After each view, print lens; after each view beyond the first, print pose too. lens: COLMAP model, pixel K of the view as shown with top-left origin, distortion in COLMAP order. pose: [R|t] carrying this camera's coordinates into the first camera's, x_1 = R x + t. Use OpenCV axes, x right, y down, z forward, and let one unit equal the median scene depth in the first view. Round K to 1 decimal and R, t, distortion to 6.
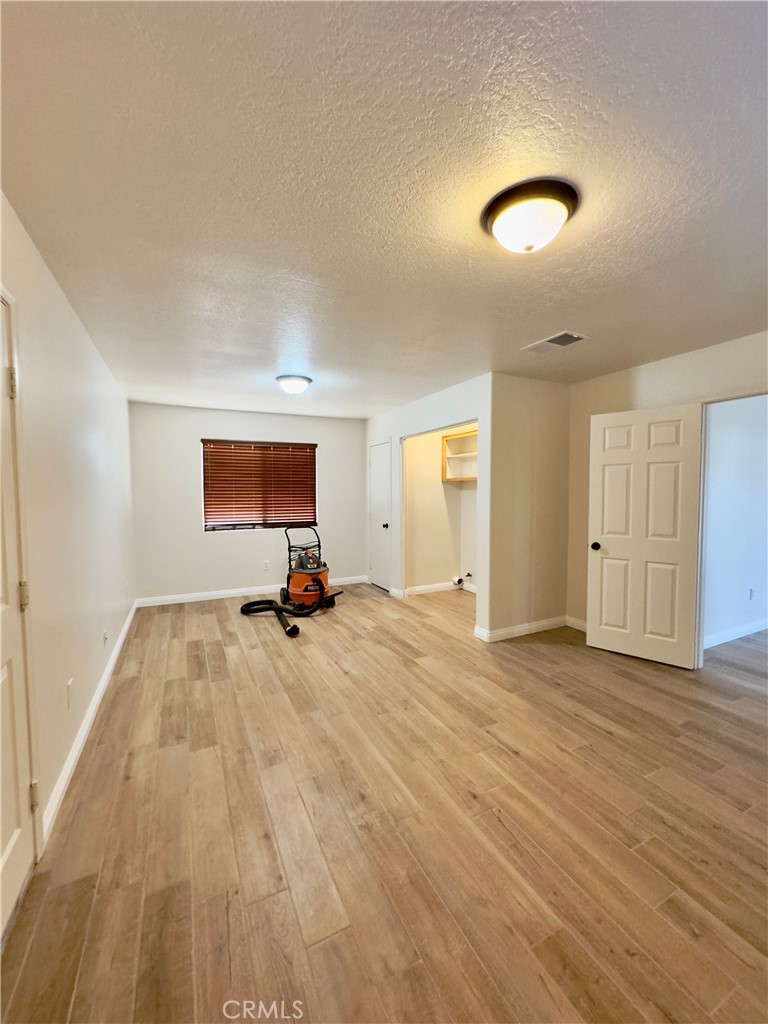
lens RADIAL K [[408.9, 0, 384.7], [0, 408.9, 511.1], [0, 0, 1]] dist [-0.001181, 0.000500]
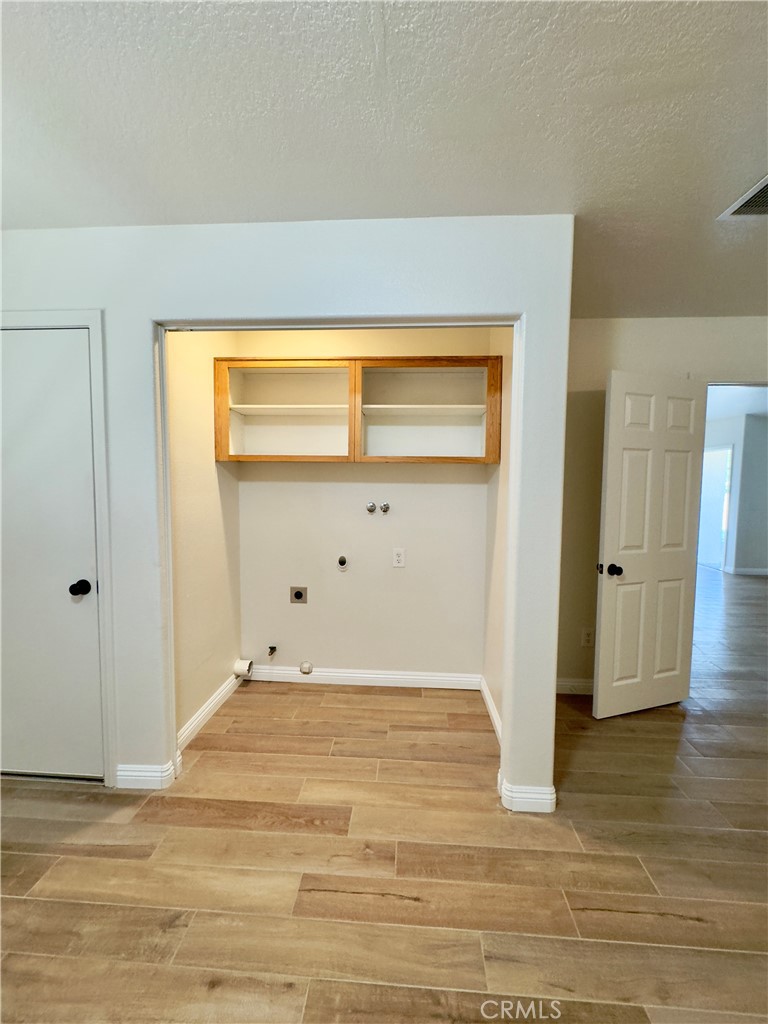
lens RADIAL K [[408.9, 0, 384.7], [0, 408.9, 511.1], [0, 0, 1]] dist [-0.001181, 0.000500]
pose [[0.498294, -0.046403, 0.865766, -0.283857], [0.030394, 0.998888, 0.036045, -0.053124], [-0.866475, 0.008354, 0.499150, 1.158278]]
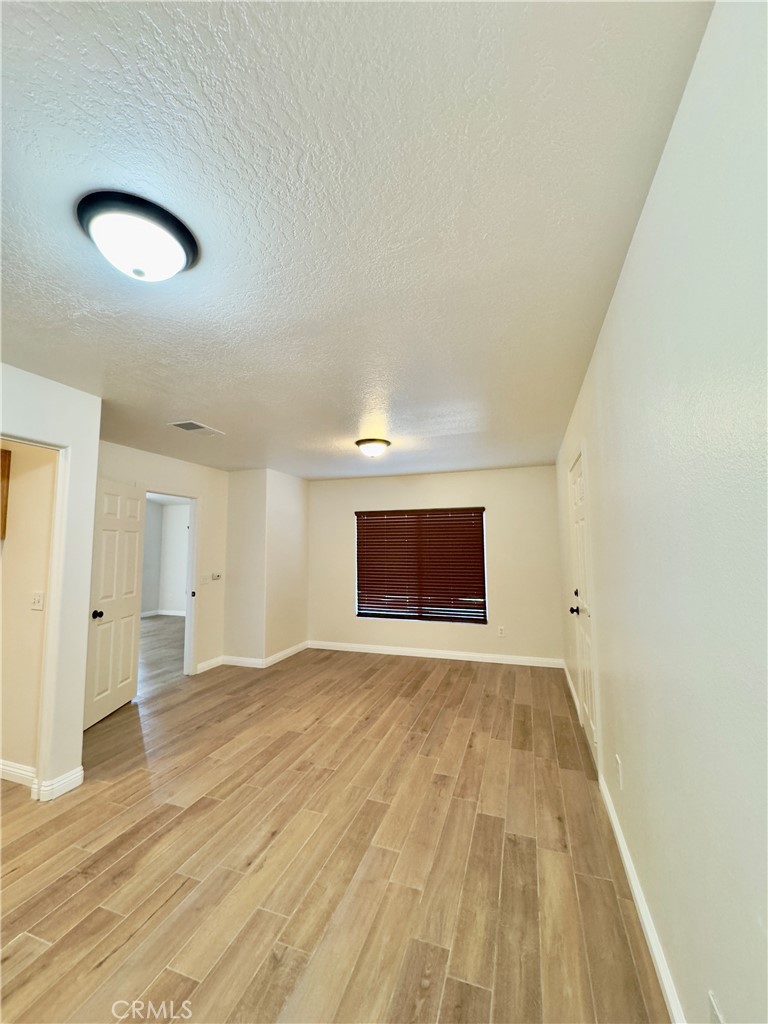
lens RADIAL K [[408.9, 0, 384.7], [0, 408.9, 511.1], [0, 0, 1]] dist [-0.001181, 0.000500]
pose [[-0.702385, 0.074624, 0.707874, -0.754112], [0.046490, 0.997175, -0.058992, -0.077665], [-0.710277, -0.008526, -0.703871, 1.398377]]
